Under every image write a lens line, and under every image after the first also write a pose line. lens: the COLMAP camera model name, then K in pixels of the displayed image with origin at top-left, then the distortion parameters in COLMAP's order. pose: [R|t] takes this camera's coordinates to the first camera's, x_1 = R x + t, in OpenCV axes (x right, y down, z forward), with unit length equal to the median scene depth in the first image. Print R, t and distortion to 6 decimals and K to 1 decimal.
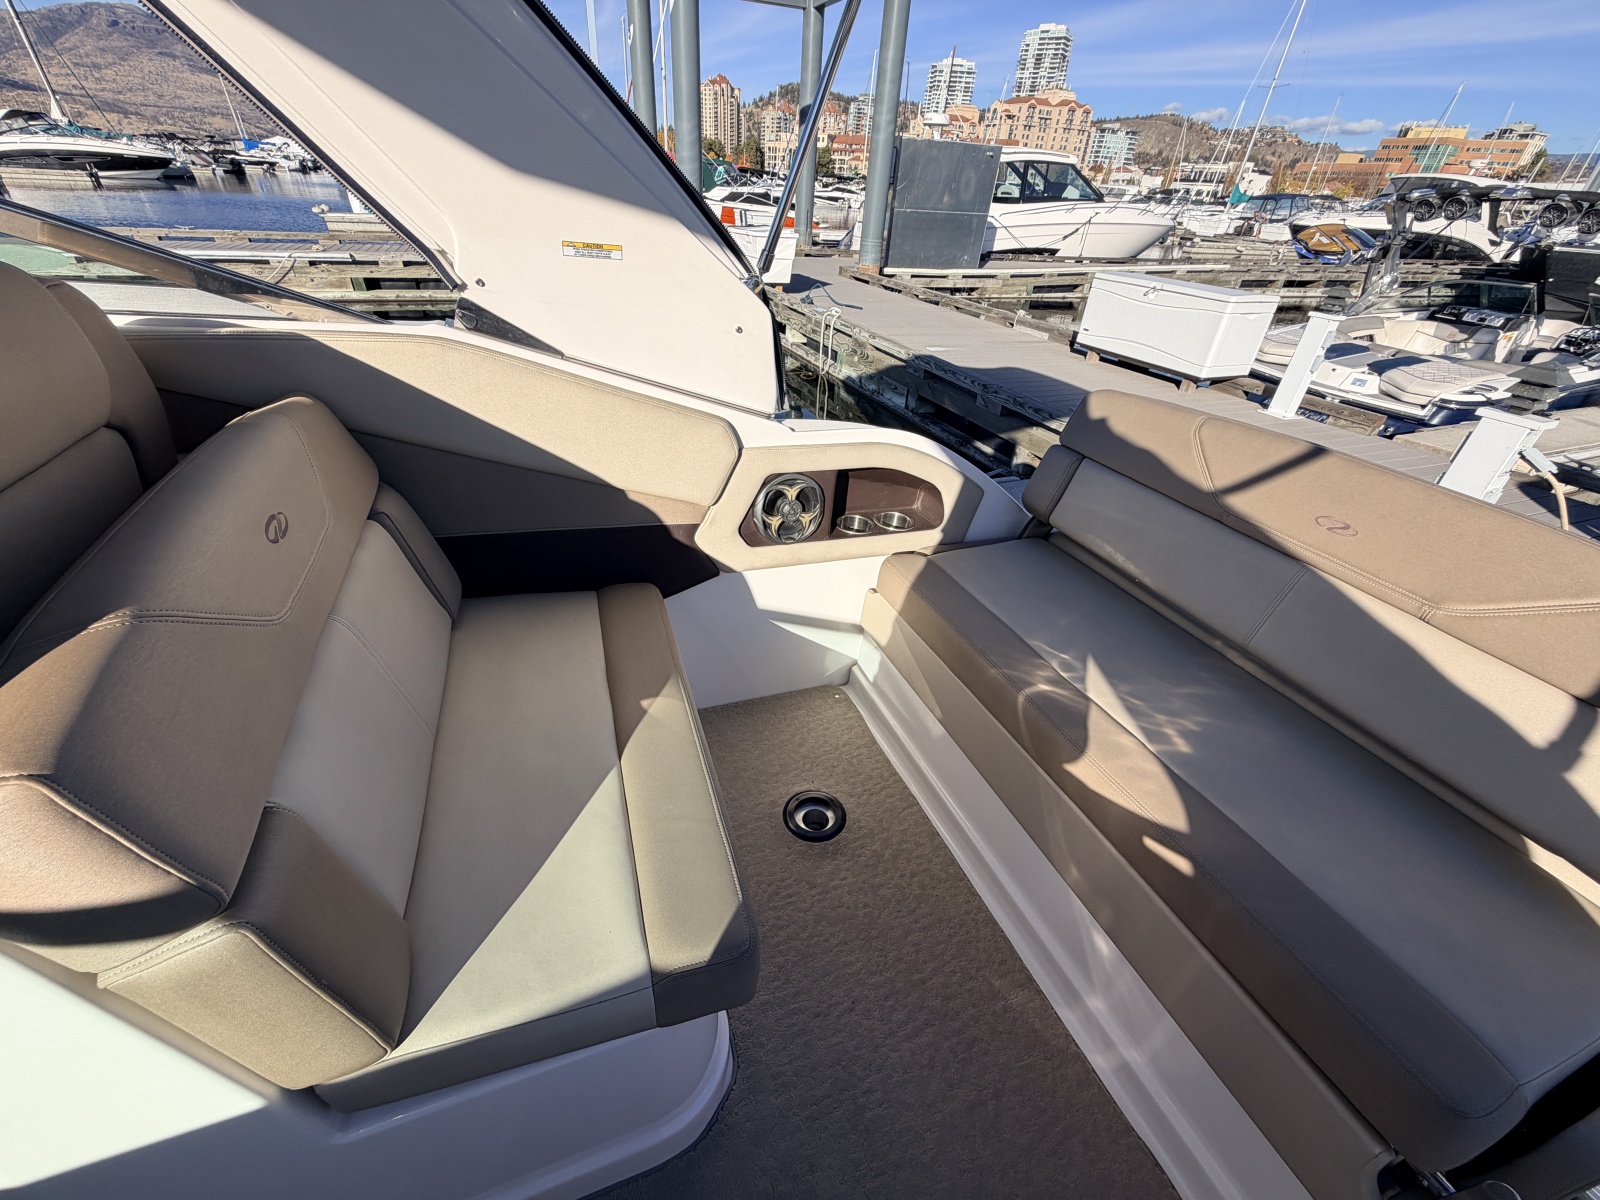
lens RADIAL K [[636.7, 0, 793.2], [0, 636.7, 604.6], [0, 0, 1]] dist [-0.001958, -0.000080]
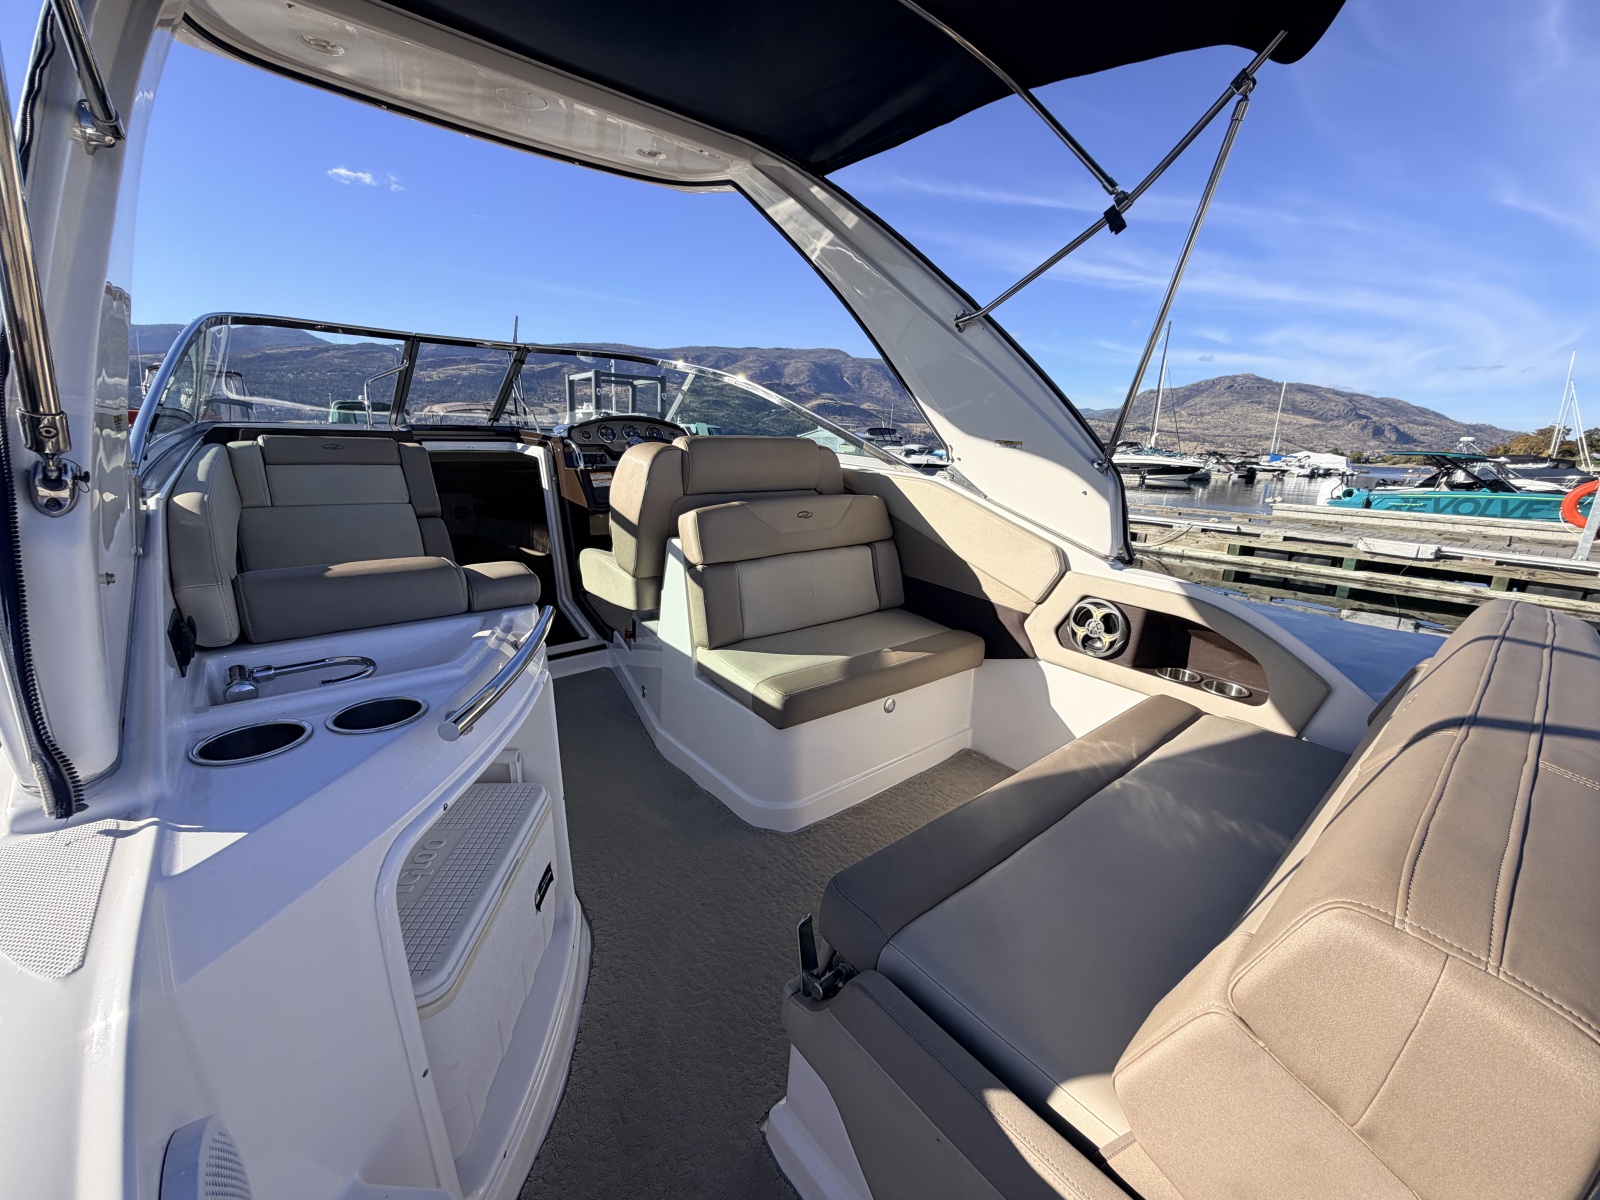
lens RADIAL K [[636.7, 0, 793.2], [0, 636.7, 604.6], [0, 0, 1]] dist [-0.001958, -0.000080]
pose [[0.321112, 0.188905, -0.928010, 0.988500], [-0.536921, 0.843515, -0.014081, 0.157261], [0.780130, 0.502789, 0.372290, 0.033555]]
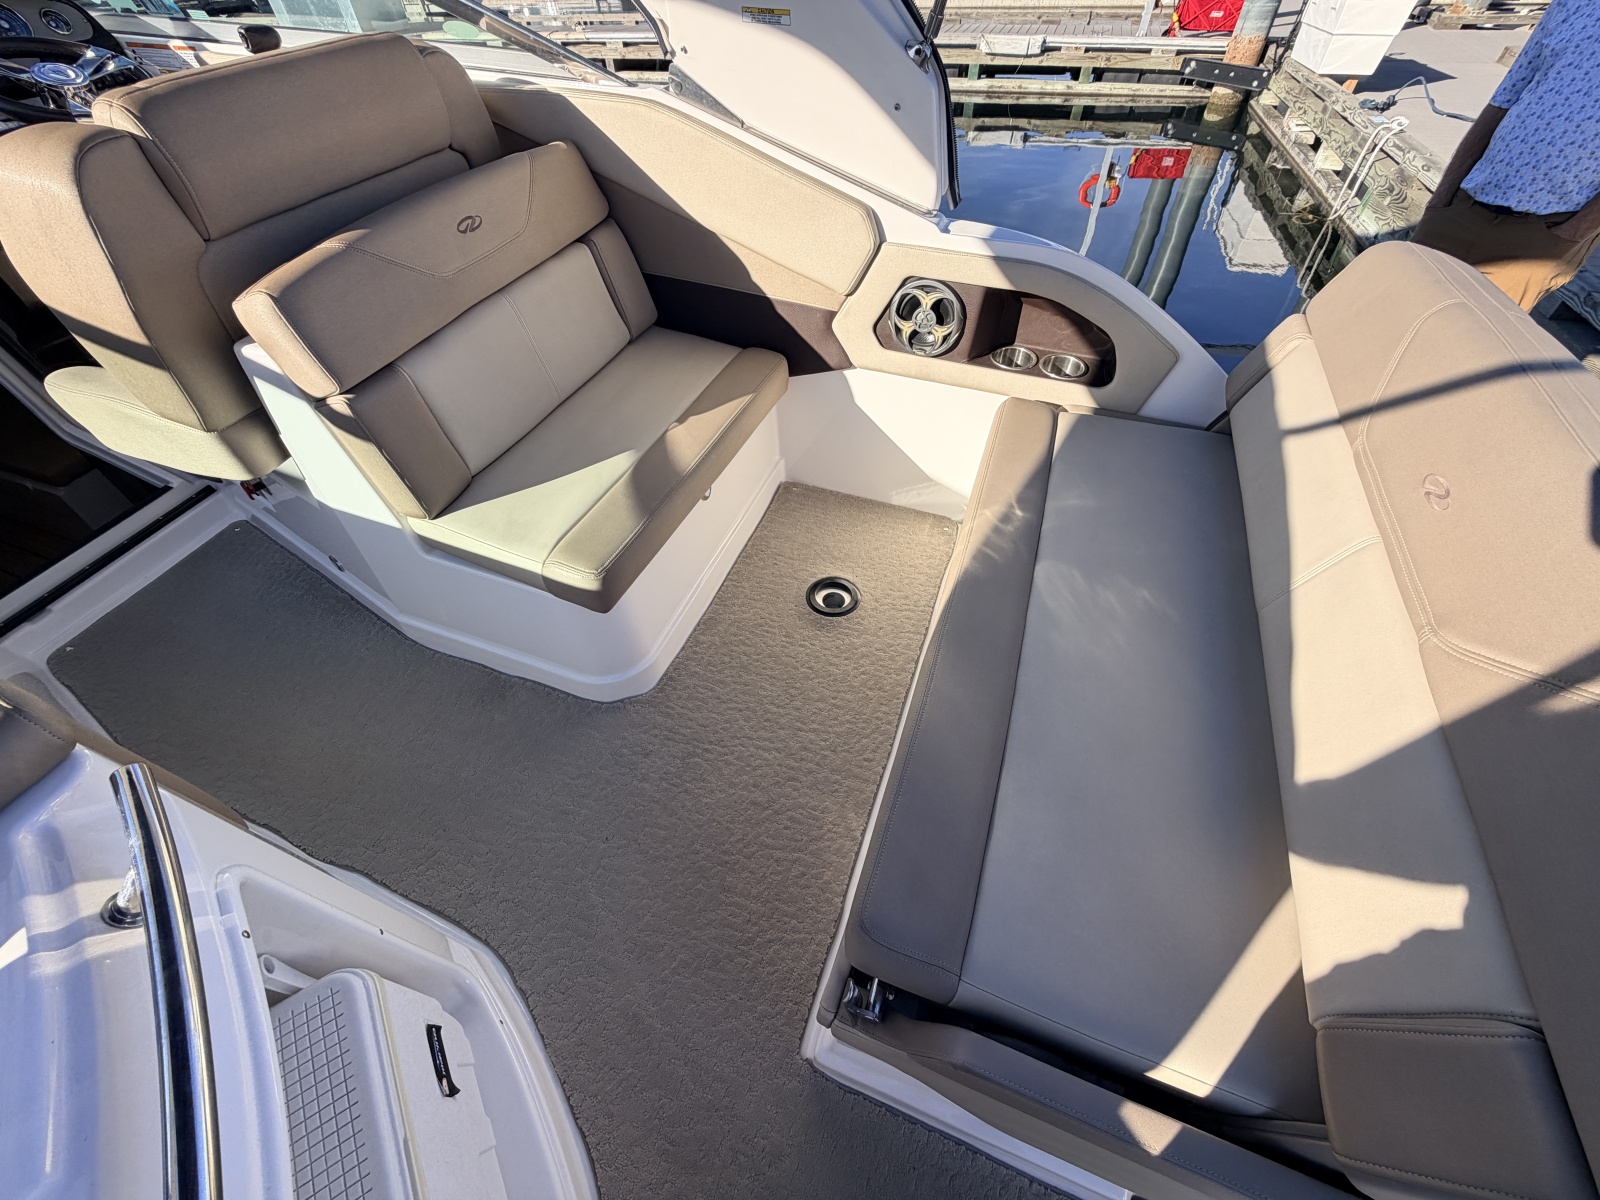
lens RADIAL K [[619.7, 0, 789.7], [0, 619.7, 595.8], [0, 0, 1]] dist [-0.000615, 0.004492]
pose [[0.748642, 0.430136, -0.504498, 0.529234], [-0.307926, 0.899499, 0.309973, 0.007384], [0.587126, -0.076710, 0.805853, 0.048337]]
